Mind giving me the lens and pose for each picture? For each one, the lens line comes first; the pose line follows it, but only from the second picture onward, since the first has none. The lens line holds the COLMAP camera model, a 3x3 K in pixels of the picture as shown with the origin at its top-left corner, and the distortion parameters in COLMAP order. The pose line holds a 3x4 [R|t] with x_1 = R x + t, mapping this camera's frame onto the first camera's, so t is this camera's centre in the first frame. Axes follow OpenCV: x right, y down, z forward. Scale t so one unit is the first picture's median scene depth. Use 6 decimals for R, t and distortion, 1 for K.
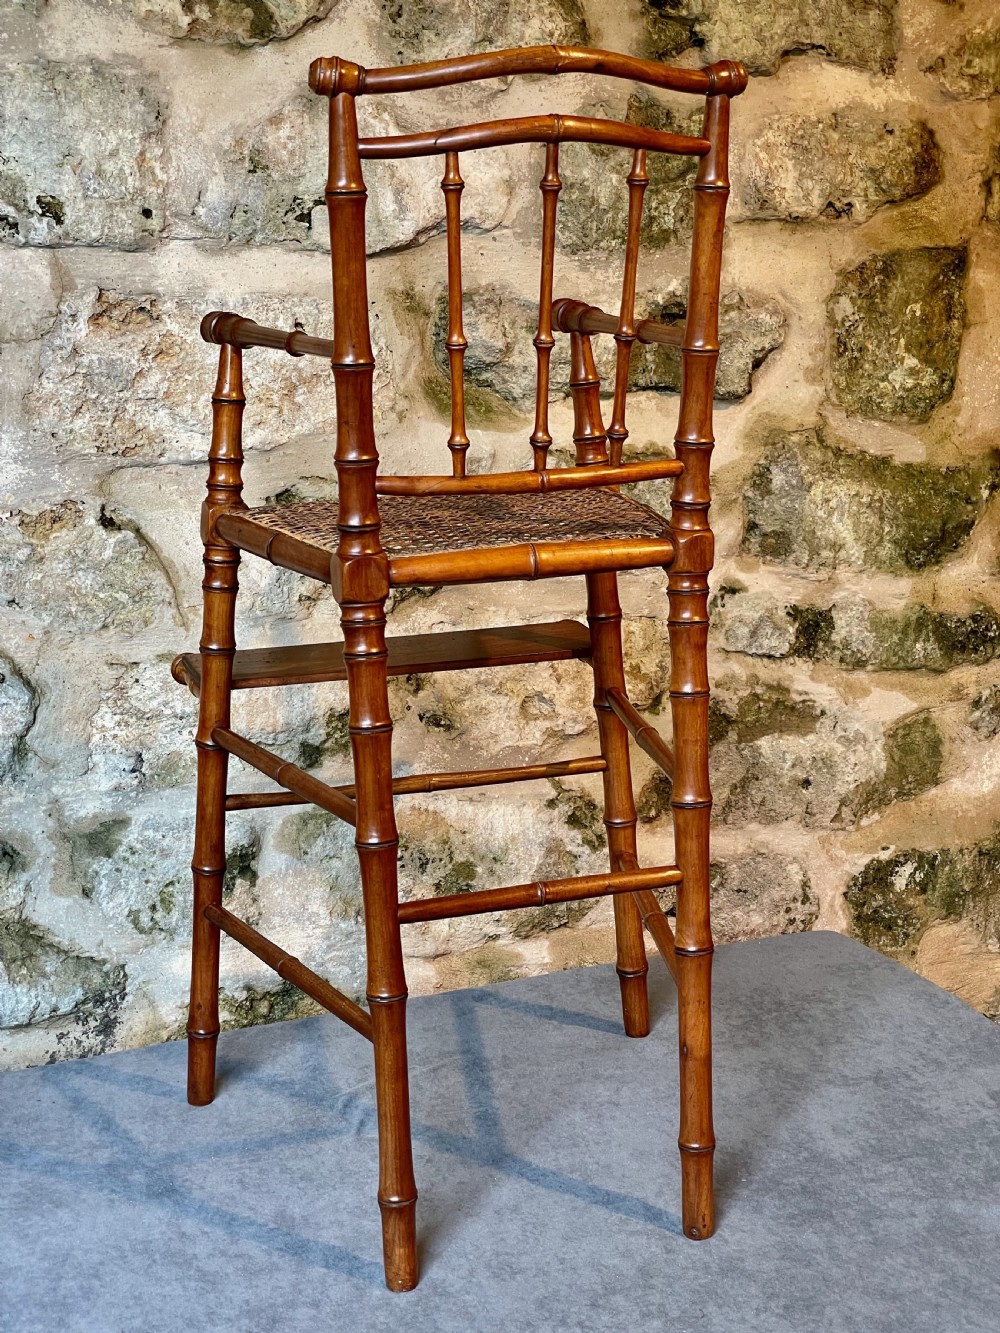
lens RADIAL K [[2020.8, 0, 489.0], [0, 2020.8, 663.4], [0, 0, 1]] dist [0.073965, 0.000000]
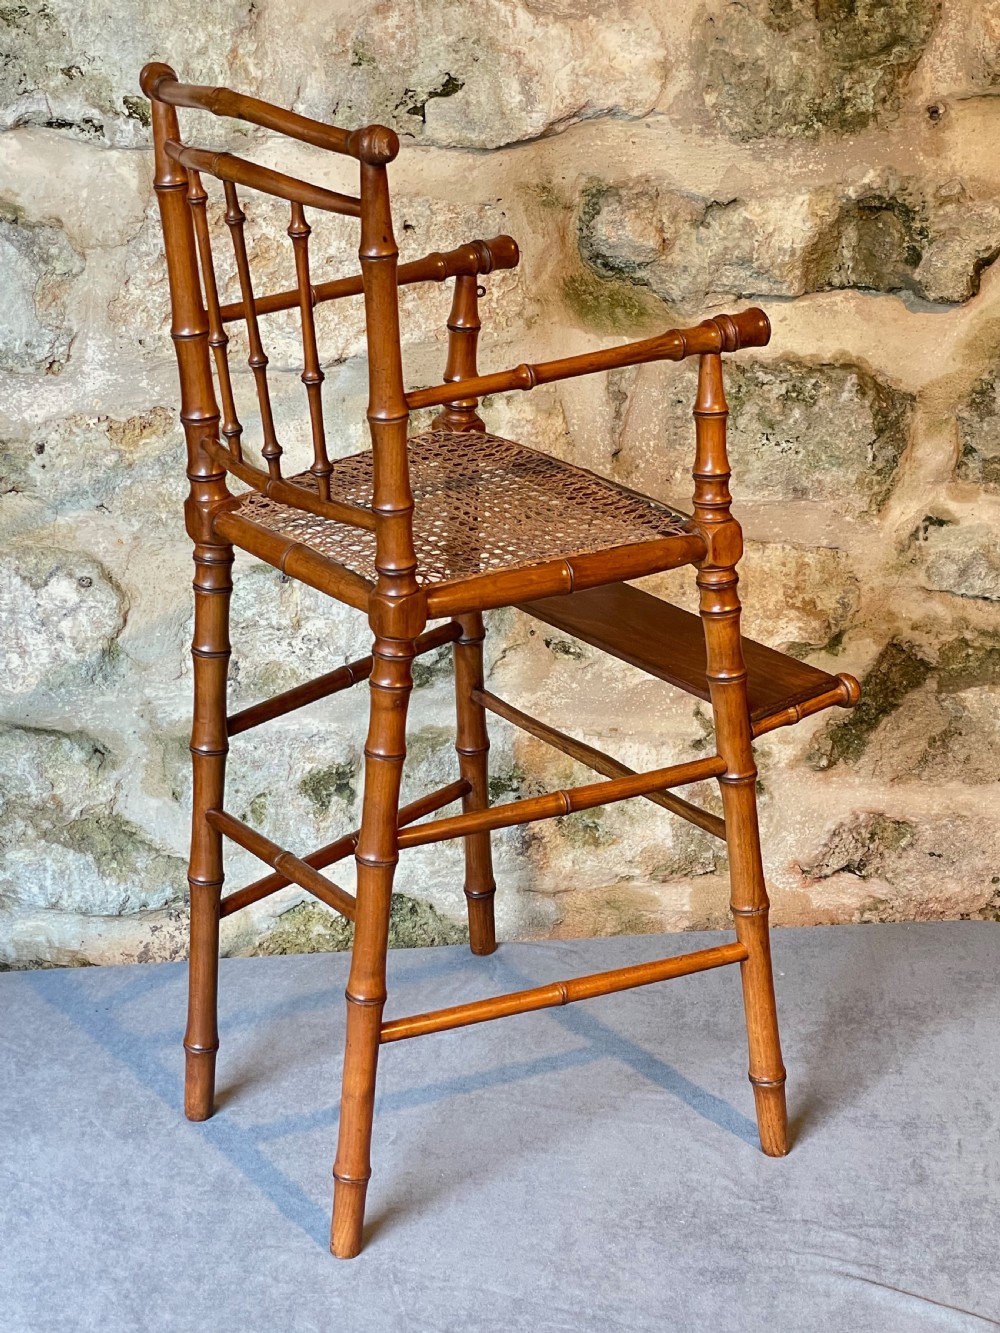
lens RADIAL K [[2618.1, 0, 487.5], [0, 2618.1, 668.5], [0, 0, 1]] dist [0.072510, 0.000000]
pose [[0.943994, 0.117637, -0.308281, 0.324808], [-0.061571, 0.980679, 0.185681, -0.190673], [0.324168, -0.156300, 0.932998, -0.127737]]
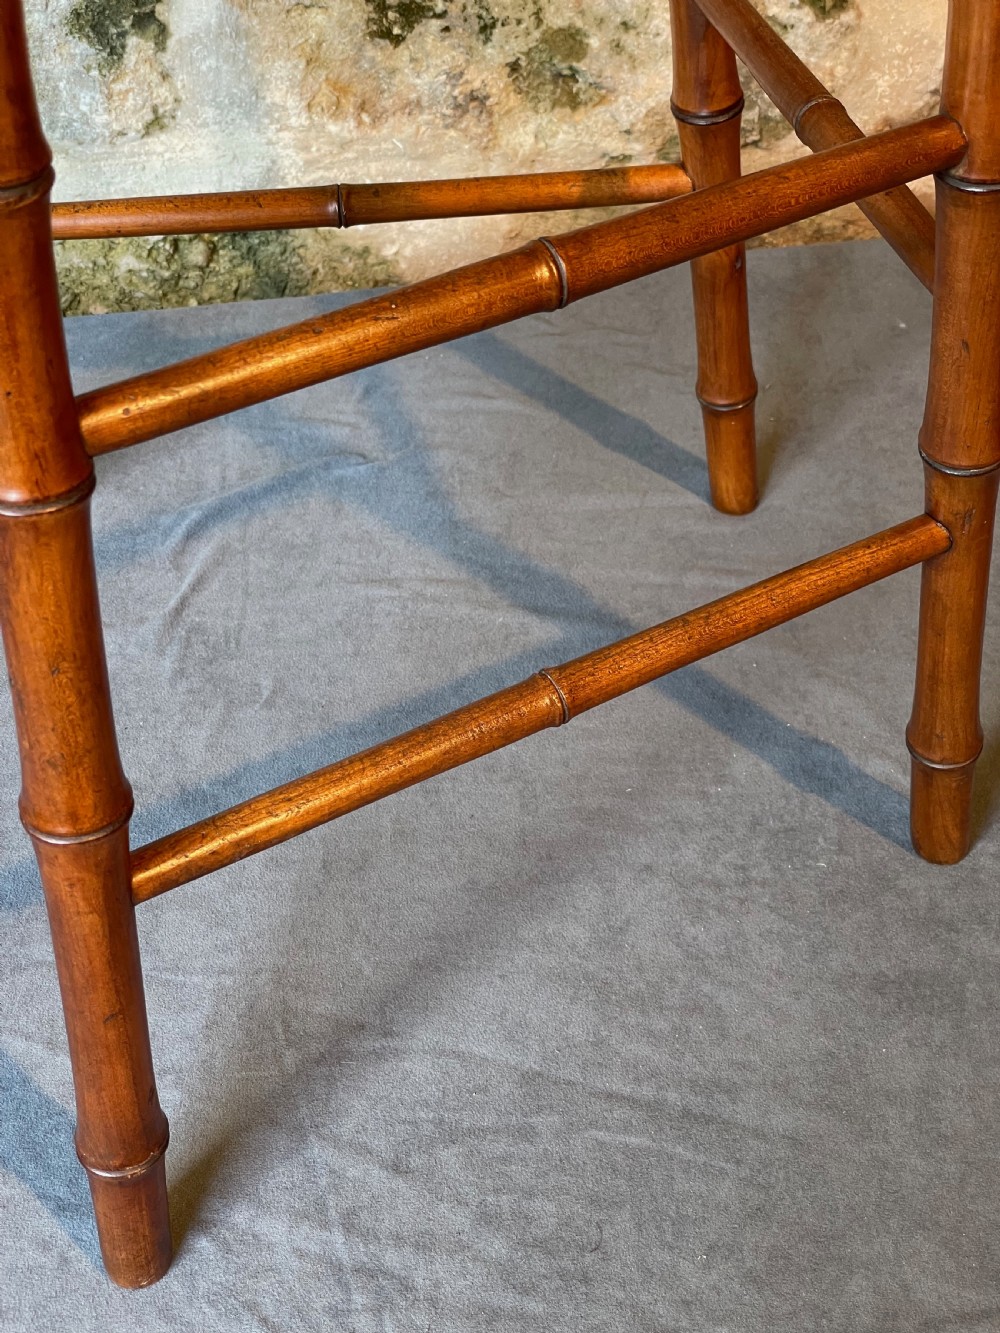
lens RADIAL K [[2020.8, 0, 490.3], [0, 2020.8, 658.5], [0, 0, 1]] dist [0.073965, 0.000000]
pose [[0.966276, 0.171369, -0.192207, 0.110984], [-0.049448, 0.855998, 0.514608, -0.041519], [0.252717, -0.487749, 0.835604, 0.477379]]
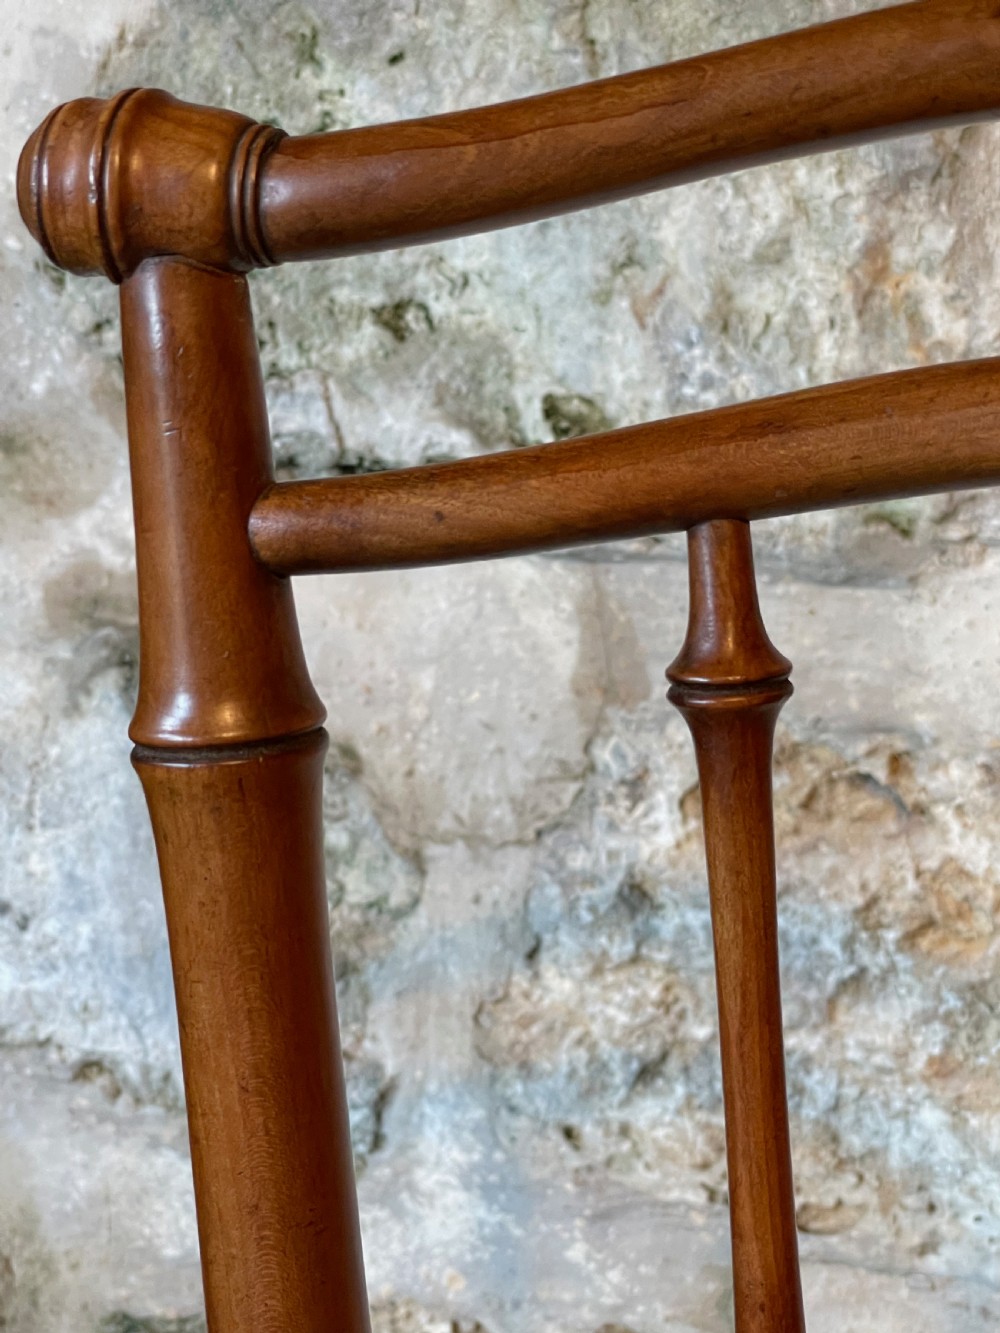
lens RADIAL K [[2513.4, 0, 462.8], [0, 2513.4, 698.4], [0, 0, 1]] dist [0.062845, 0.000000]
pose [[0.644462, 0.154891, -0.748784, 0.054607], [-0.109479, 0.987870, 0.110122, -0.208159], [0.756758, 0.011006, 0.653602, 0.689327]]
